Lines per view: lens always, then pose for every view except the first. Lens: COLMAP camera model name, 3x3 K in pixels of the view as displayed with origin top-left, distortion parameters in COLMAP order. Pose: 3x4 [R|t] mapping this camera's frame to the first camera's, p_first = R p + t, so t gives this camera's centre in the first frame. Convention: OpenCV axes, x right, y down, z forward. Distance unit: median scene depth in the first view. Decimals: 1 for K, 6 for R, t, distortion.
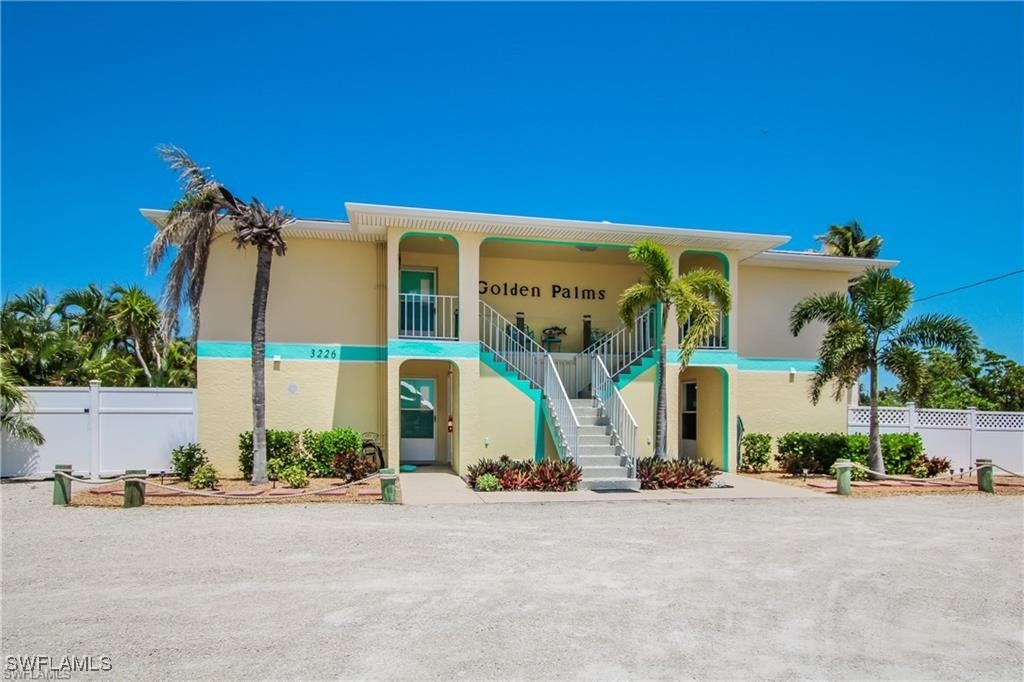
lens RADIAL K [[615.8, 0, 510.7], [0, 615.8, 359.5], [0, 0, 1]] dist [0.027921, 0.000052]
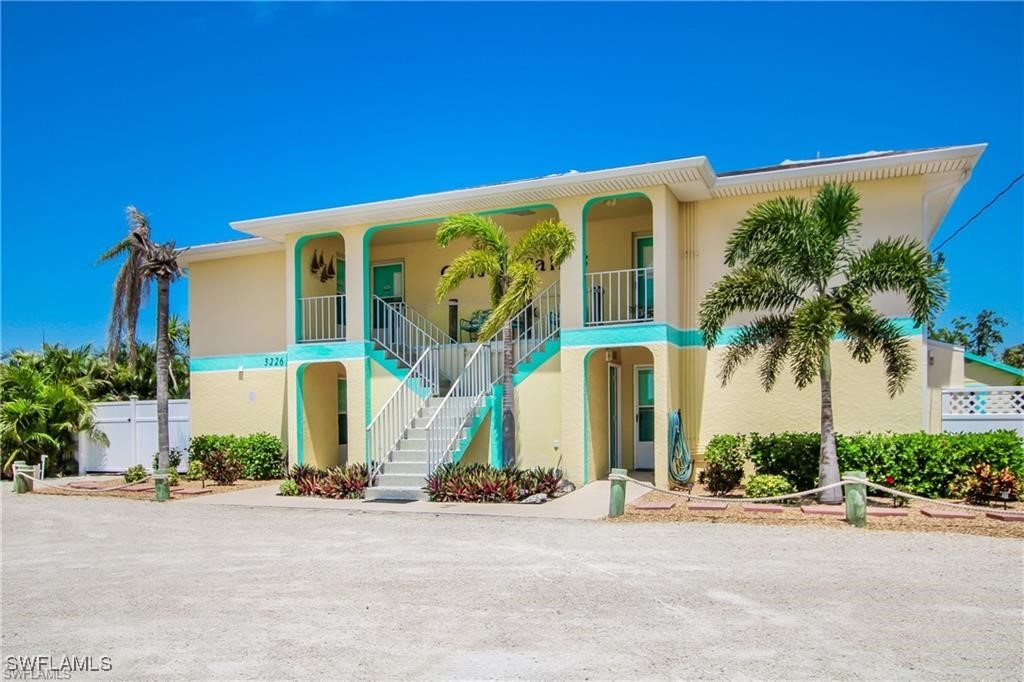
lens RADIAL K [[764.9, 0, 512.0], [0, 764.9, 343.1], [0, 0, 1]] dist [-0.001637, 0.000197]
pose [[0.820795, -0.075719, -0.566183, 0.793378], [0.075217, 0.996872, -0.024276, 0.021402], [0.566250, -0.022661, 0.823922, 0.160462]]
